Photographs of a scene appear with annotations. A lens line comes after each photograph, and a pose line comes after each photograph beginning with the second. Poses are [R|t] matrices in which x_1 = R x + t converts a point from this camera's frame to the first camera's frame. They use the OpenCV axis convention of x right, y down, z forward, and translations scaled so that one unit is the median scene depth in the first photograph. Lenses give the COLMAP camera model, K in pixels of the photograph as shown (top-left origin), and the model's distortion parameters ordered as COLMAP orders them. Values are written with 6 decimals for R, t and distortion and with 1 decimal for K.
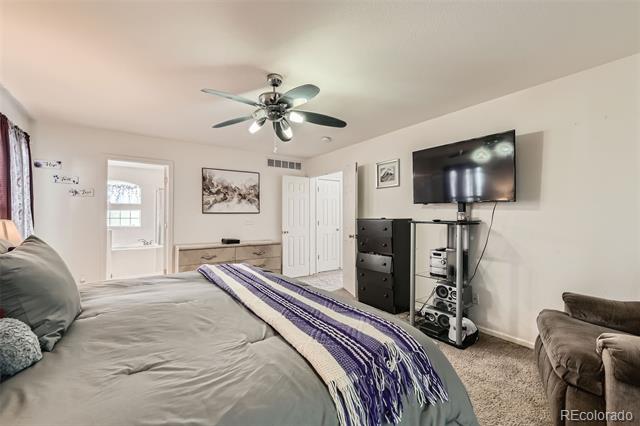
lens RADIAL K [[275.0, 0, 323.8], [0, 275.0, 214.3], [0, 0, 1]] dist [0.012509, -0.008731]
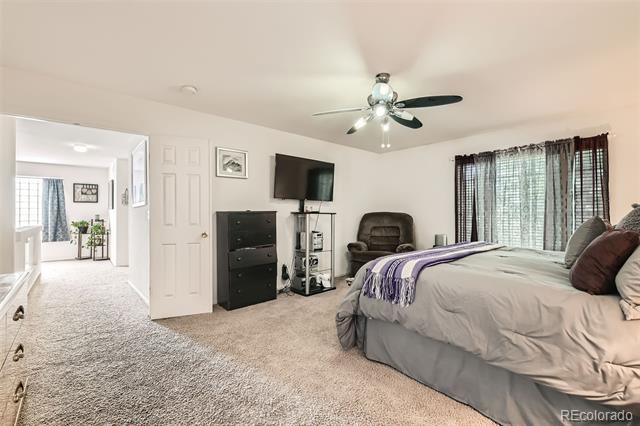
lens RADIAL K [[275.0, 0, 323.8], [0, 275.0, 214.3], [0, 0, 1]] dist [0.012509, -0.008731]
pose [[-0.136110, -0.002256, 0.990691, -0.836076], [-0.000457, 0.999997, 0.002214, 0.026629], [-0.990694, -0.000151, -0.136111, 0.940793]]
